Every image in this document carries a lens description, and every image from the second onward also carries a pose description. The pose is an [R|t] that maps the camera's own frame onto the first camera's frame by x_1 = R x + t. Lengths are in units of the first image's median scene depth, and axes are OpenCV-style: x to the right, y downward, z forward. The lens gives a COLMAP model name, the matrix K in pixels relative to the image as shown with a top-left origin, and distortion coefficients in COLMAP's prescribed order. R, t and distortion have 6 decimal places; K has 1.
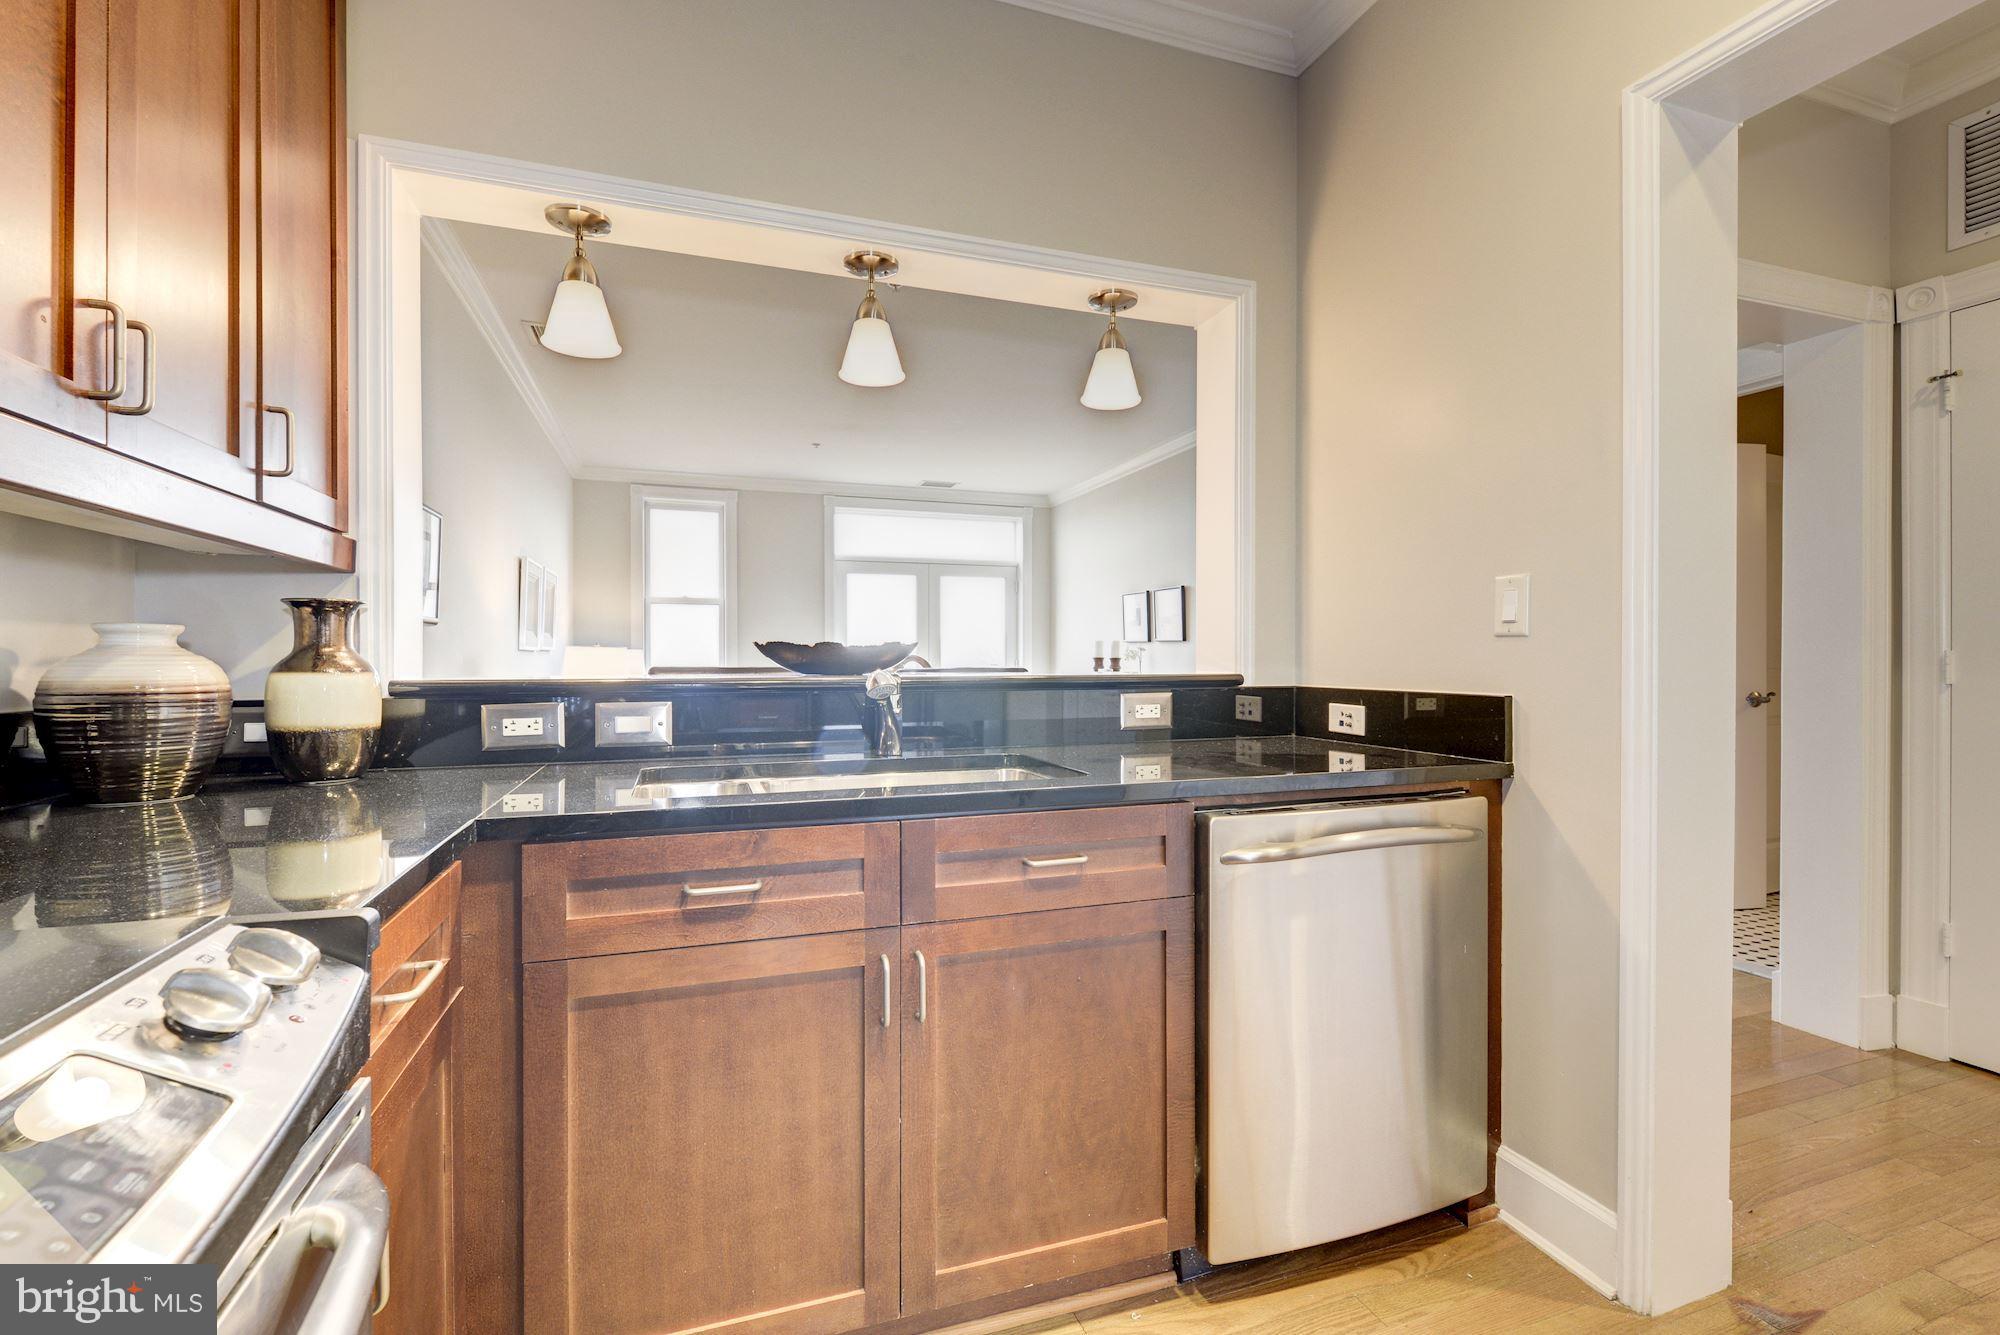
lens RADIAL K [[874.7, 0, 999.9], [0, 874.7, 665.8], [0, 0, 1]] dist [0.003418, -0.004483]
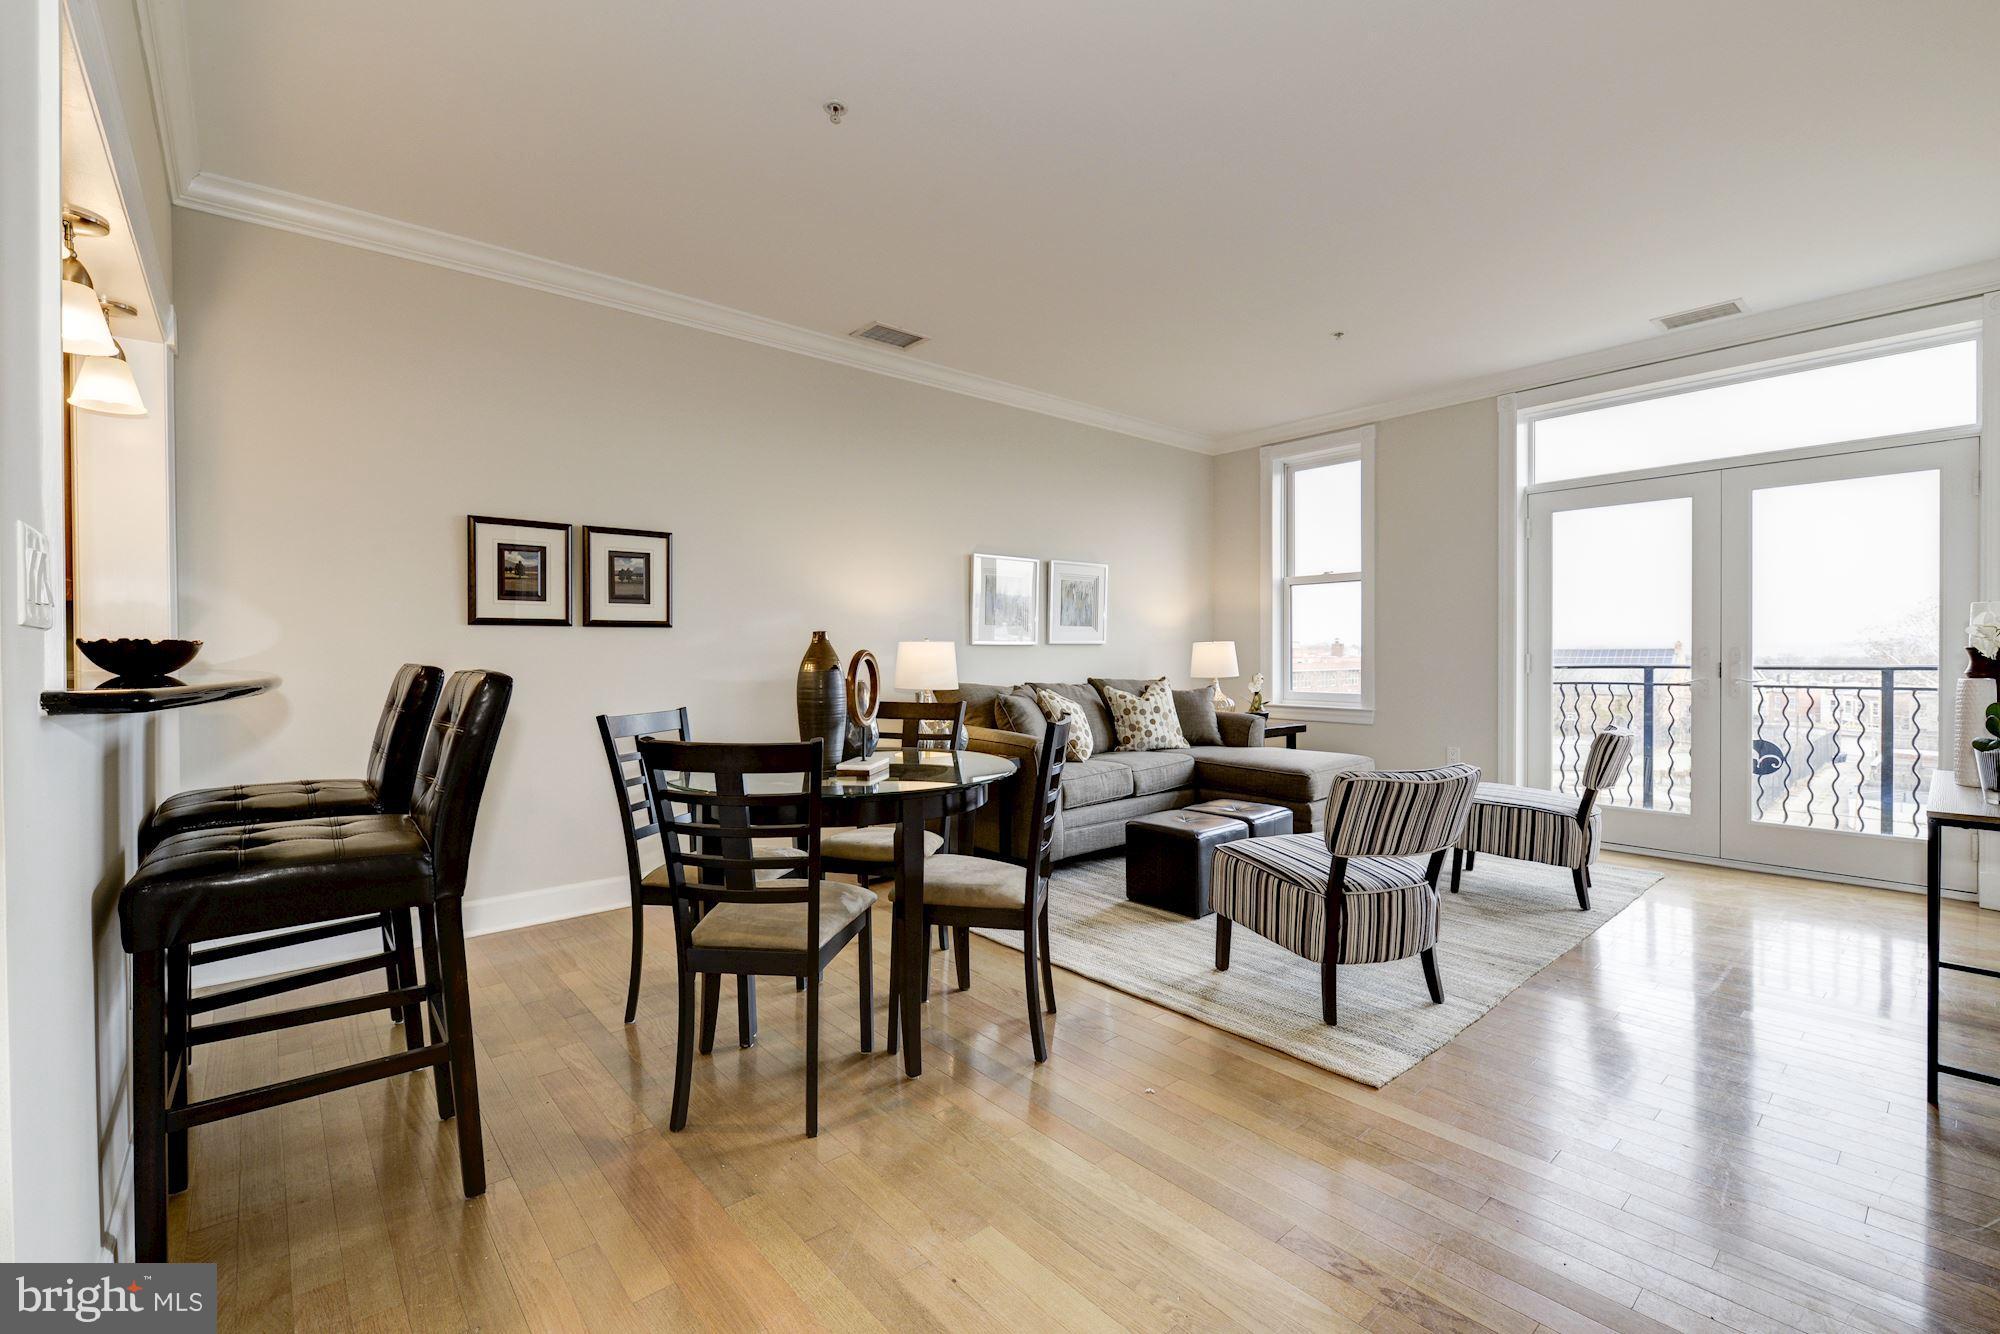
lens RADIAL K [[866.5, 0, 981.4], [0, 866.5, 662.4], [0, 0, 1]] dist [0.005895, -0.005593]
pose [[0.348011, 0.009003, -0.937447, 0.952585], [-0.003258, 0.999959, 0.008393, -0.012294], [0.937485, 0.000133, 0.348027, 1.494124]]
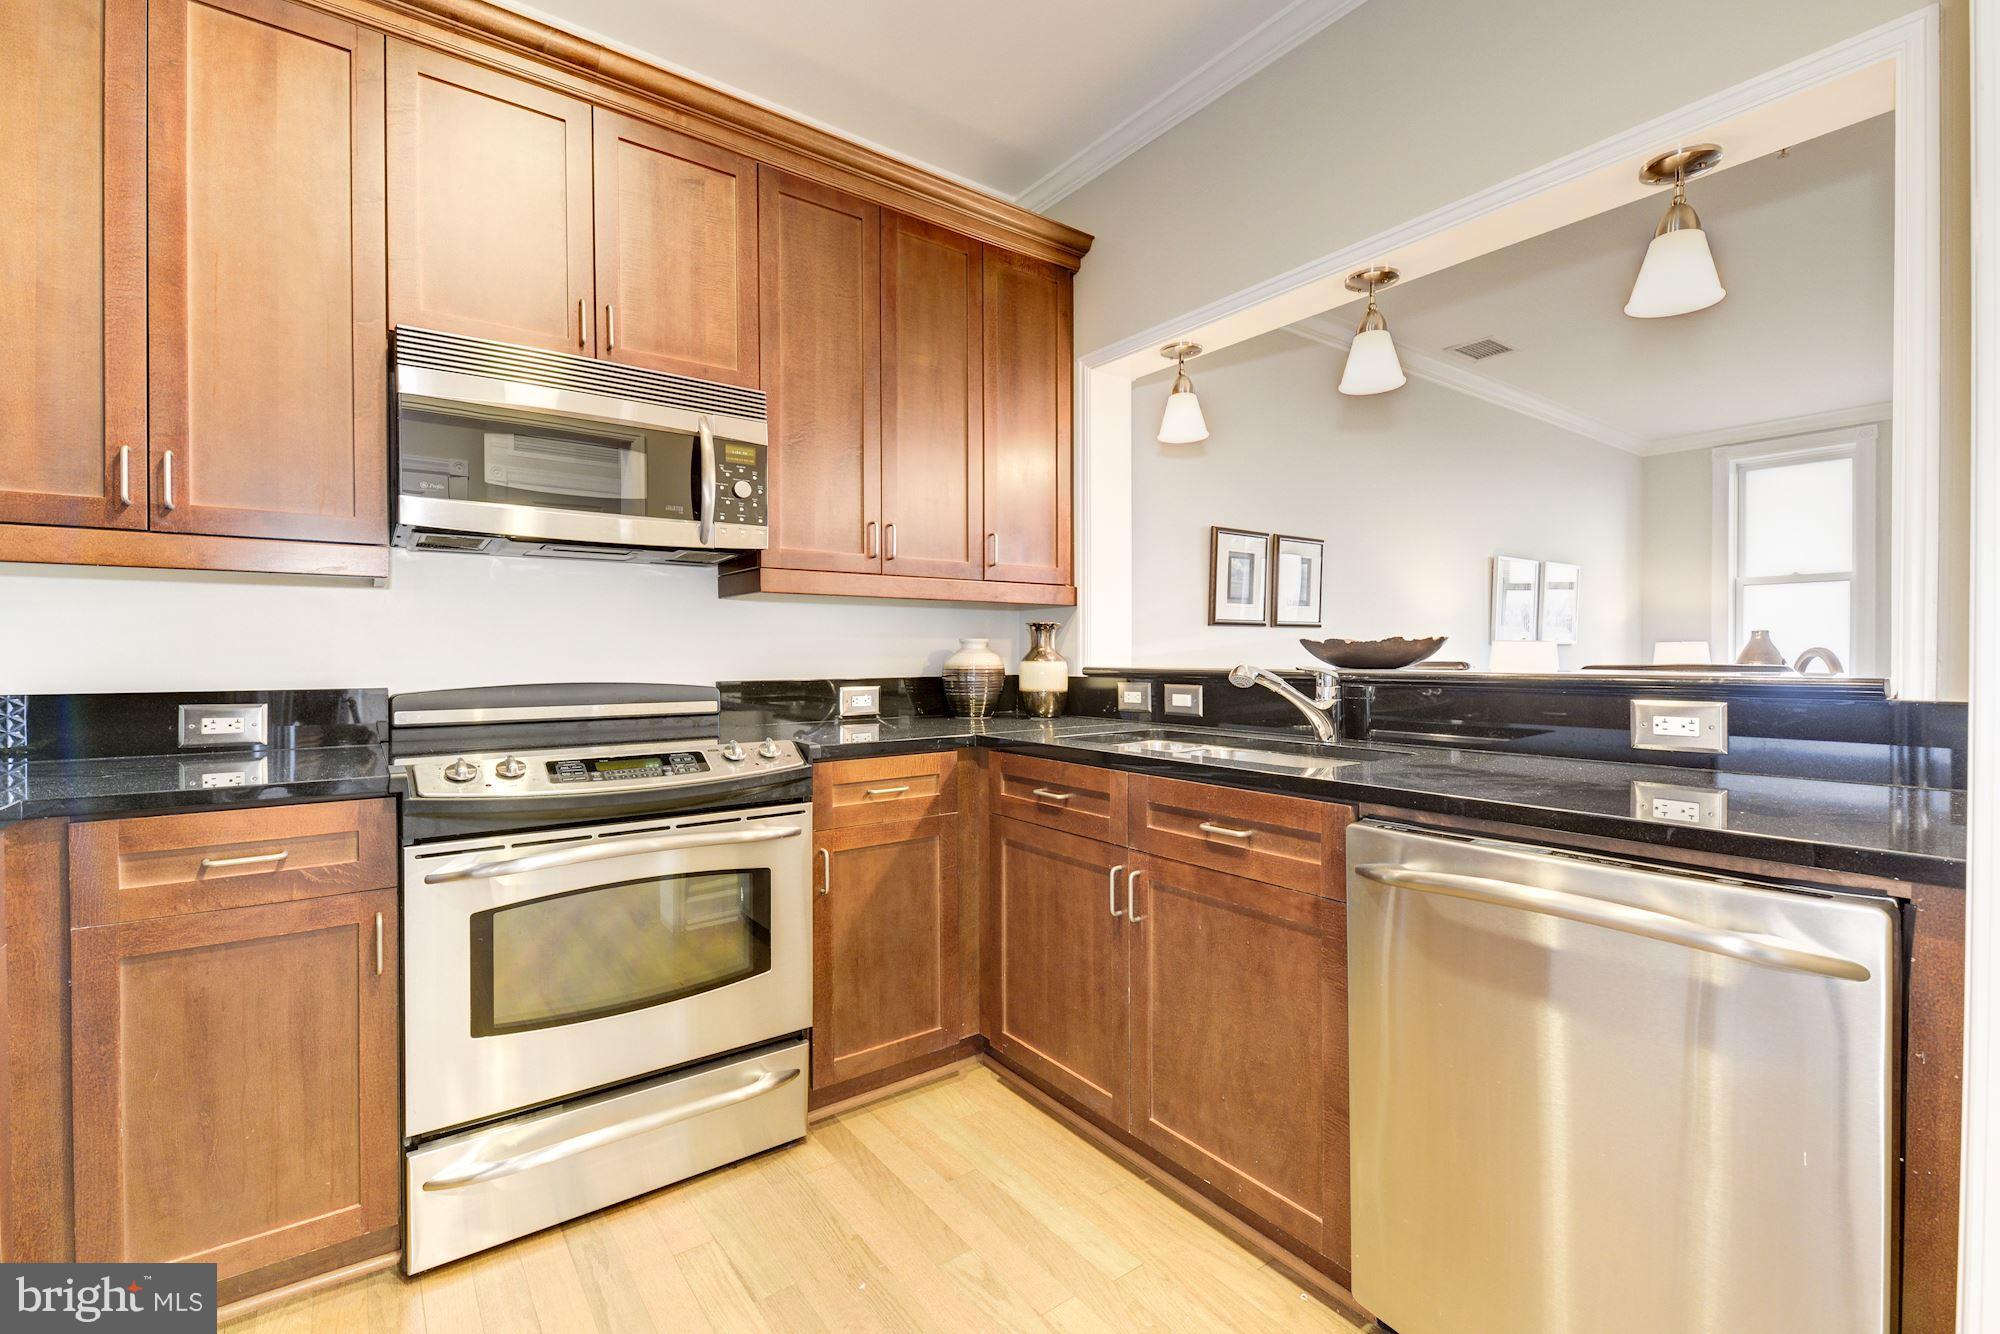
lens RADIAL K [[866.5, 0, 975.0], [0, 866.5, 664.7], [0, 0, 1]] dist [0.005895, -0.005593]
pose [[0.274878, 0.012562, -0.961397, 0.686397], [-0.005904, 0.999918, 0.011378, -0.003347], [0.961461, 0.002549, 0.274929, 0.237711]]
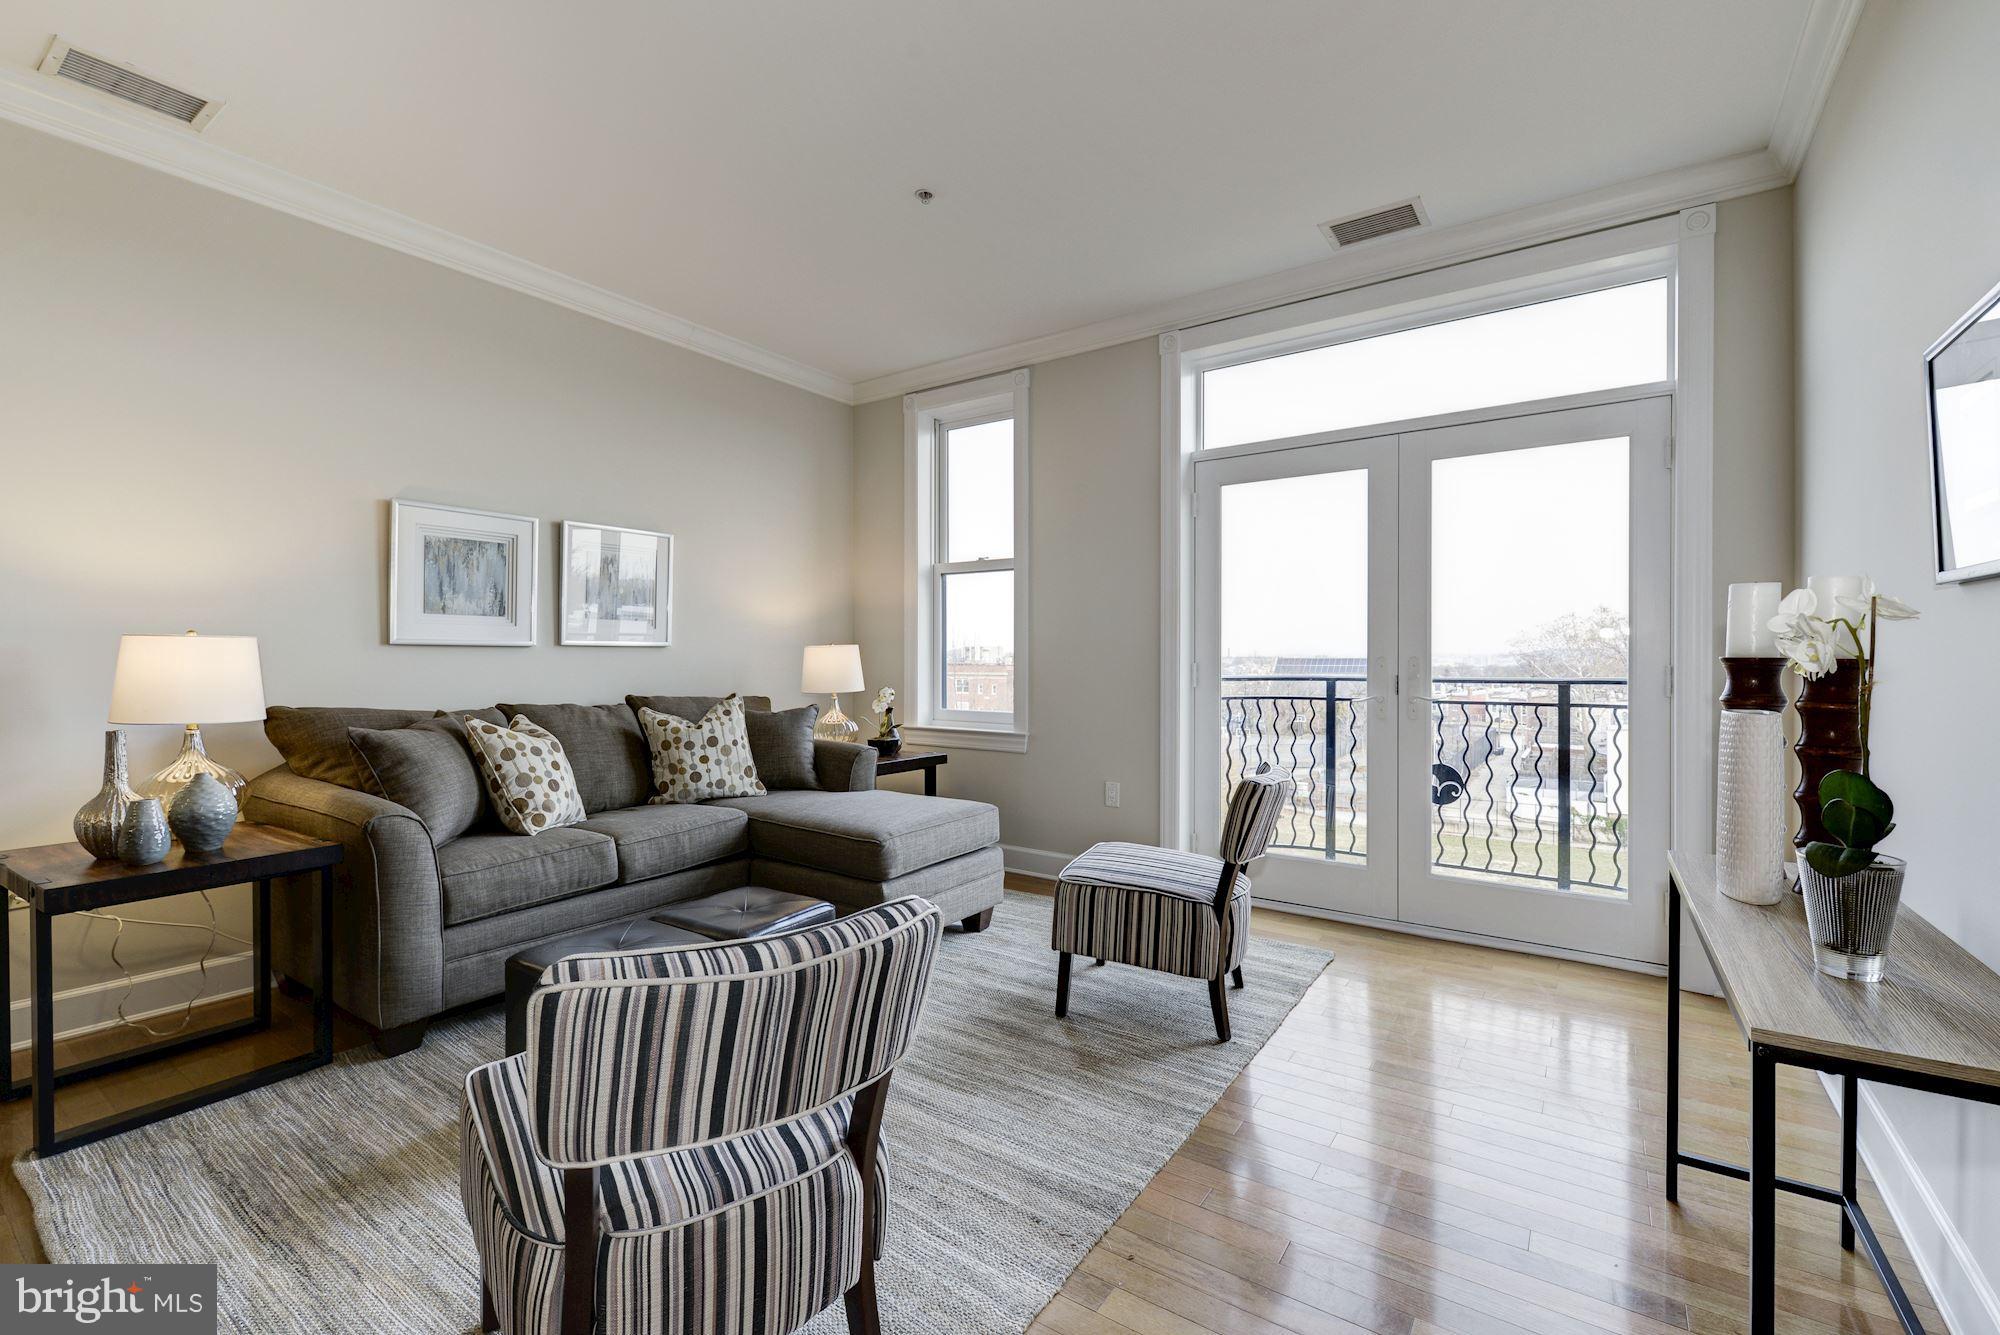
lens RADIAL K [[874.7, 0, 999.0], [0, 874.7, 663.8], [0, 0, 1]] dist [0.003418, -0.004483]
pose [[0.578802, 0.006615, -0.815441, 0.564428], [-0.008563, 0.999961, 0.002034, -0.019083], [0.815423, 0.005805, 0.578837, 2.244803]]
